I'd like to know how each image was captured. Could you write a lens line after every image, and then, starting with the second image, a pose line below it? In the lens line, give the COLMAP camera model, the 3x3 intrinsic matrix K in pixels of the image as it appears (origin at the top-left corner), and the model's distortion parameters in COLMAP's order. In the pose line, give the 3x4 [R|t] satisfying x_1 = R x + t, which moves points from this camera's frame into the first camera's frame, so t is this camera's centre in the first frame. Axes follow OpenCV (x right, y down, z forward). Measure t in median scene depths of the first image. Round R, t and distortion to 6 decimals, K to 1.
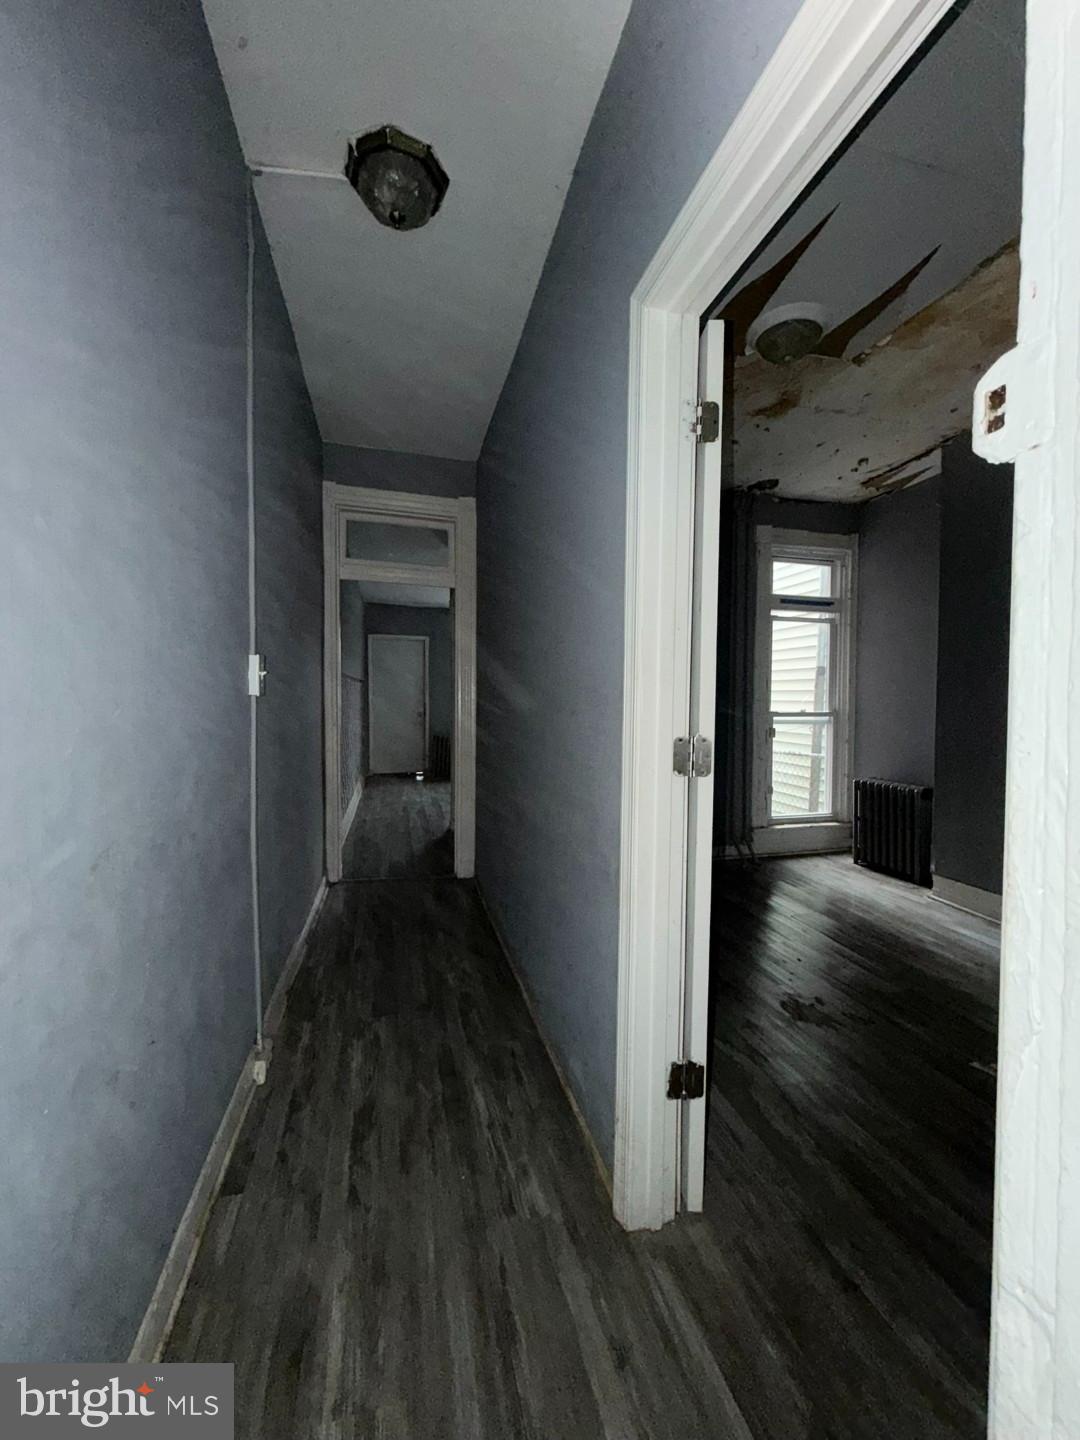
lens RADIAL K [[574.2, 0, 539.9], [0, 574.2, 713.4], [0, 0, 1]] dist [0.000188, -0.000157]
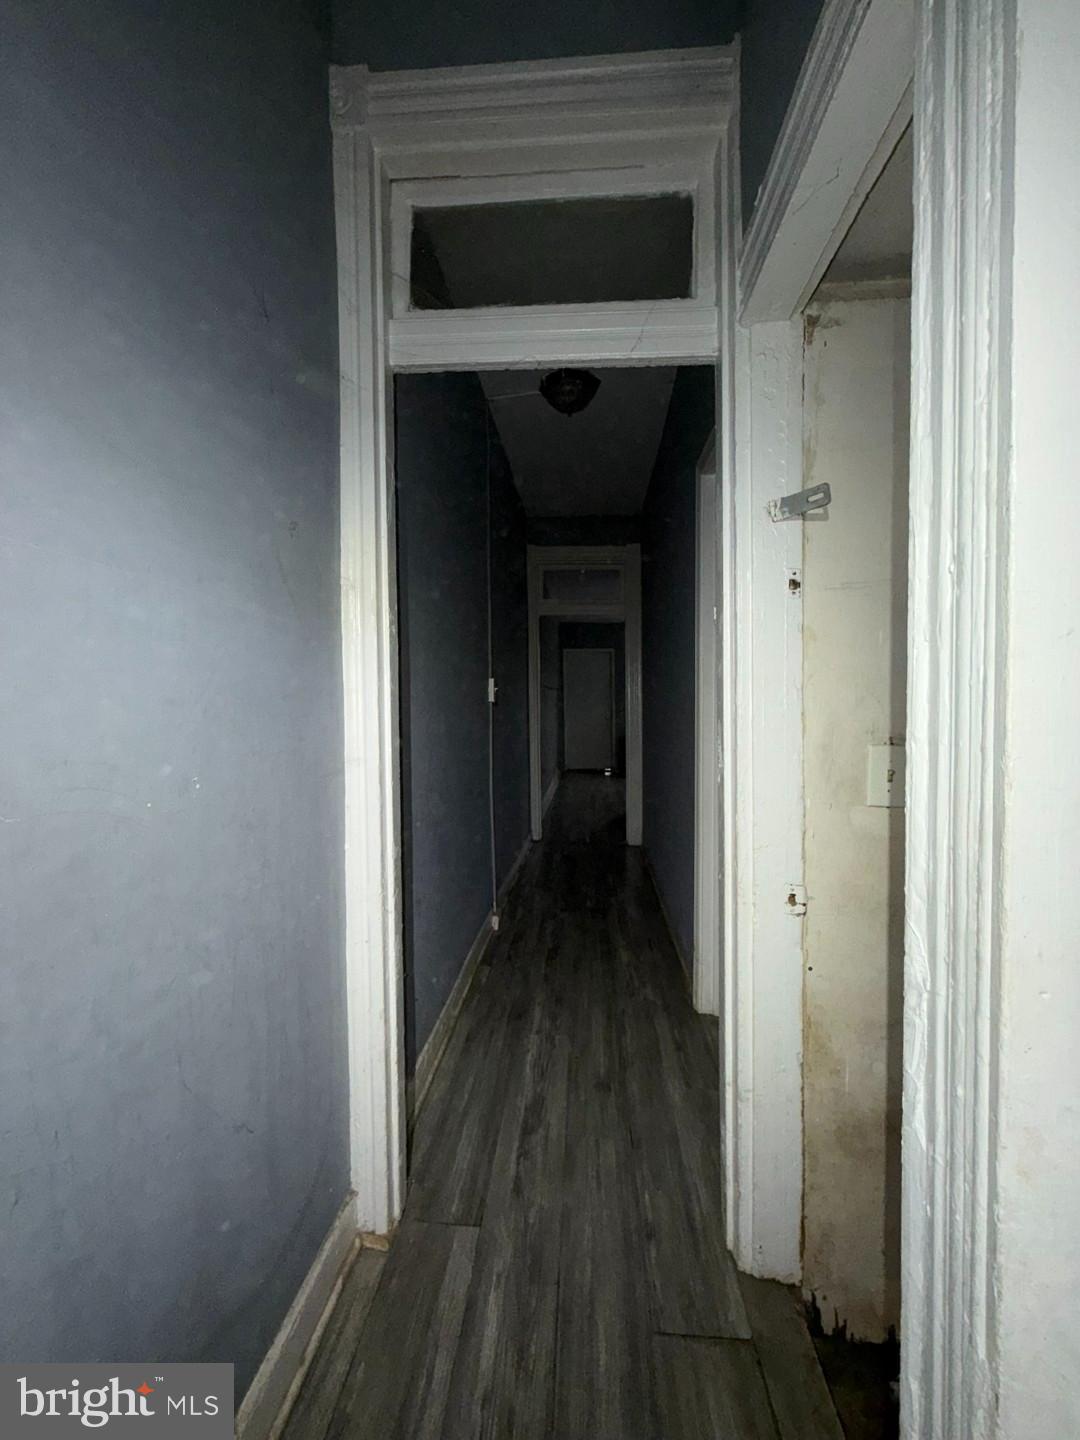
lens RADIAL K [[574.2, 0, 539.9], [0, 574.2, 713.4], [0, 0, 1]] dist [0.000188, -0.000157]
pose [[0.943629, -0.009664, -0.330864, 0.205841], [0.007108, 0.999935, -0.008935, 0.019207], [0.330929, 0.006080, 0.943636, -0.566011]]
